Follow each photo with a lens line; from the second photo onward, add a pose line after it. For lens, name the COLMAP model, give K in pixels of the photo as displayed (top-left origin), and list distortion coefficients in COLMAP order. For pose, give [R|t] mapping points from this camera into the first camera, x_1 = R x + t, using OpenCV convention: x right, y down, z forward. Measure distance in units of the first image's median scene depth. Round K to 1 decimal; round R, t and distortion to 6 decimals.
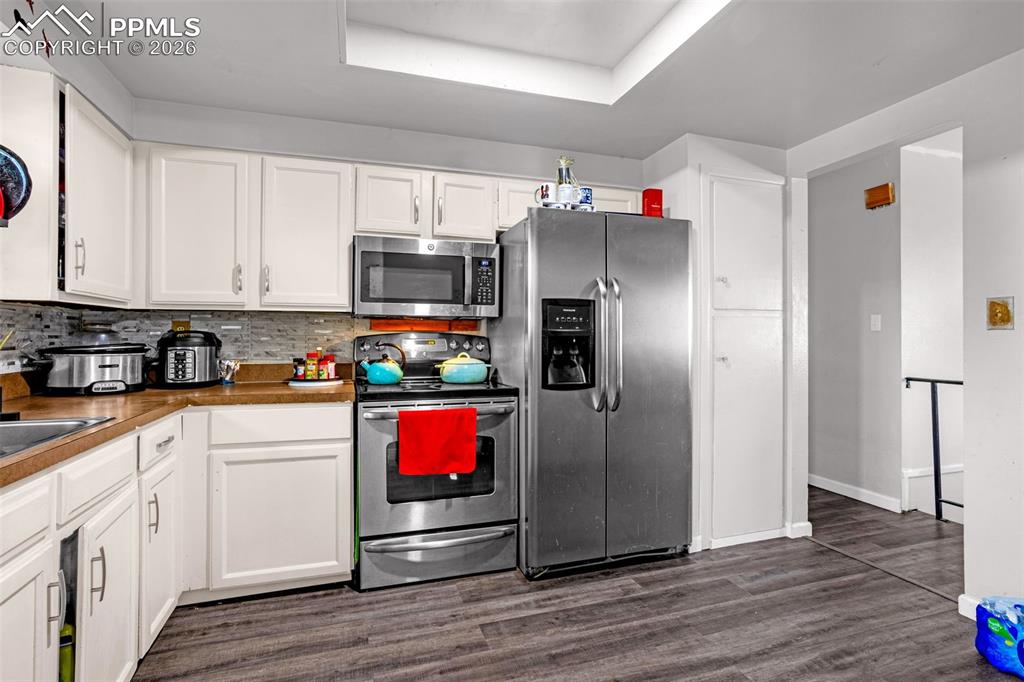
lens RADIAL K [[494.7, 0, 512.7], [0, 494.7, 332.2], [0, 0, 1]] dist [-0.028773, 0.017802]
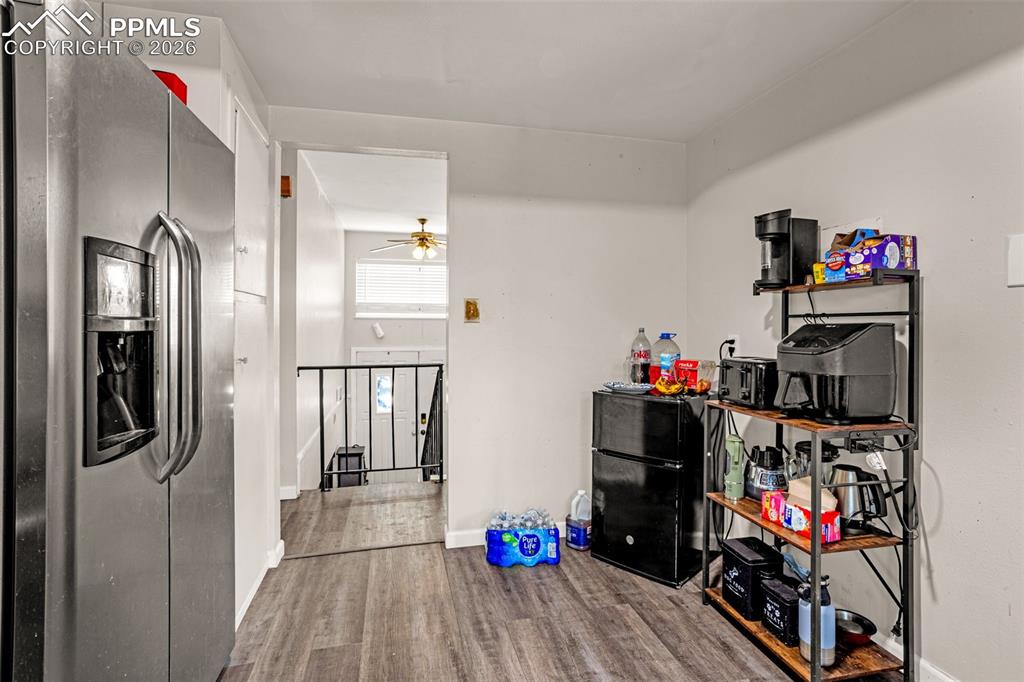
lens RADIAL K [[494.7, 0, 512.7], [0, 494.7, 332.2], [0, 0, 1]] dist [-0.028773, 0.017802]
pose [[0.072740, -0.008485, 0.997315, -0.303724], [-0.011402, 0.999891, 0.009338, 0.005765], [-0.997286, -0.012050, 0.072636, 0.686496]]
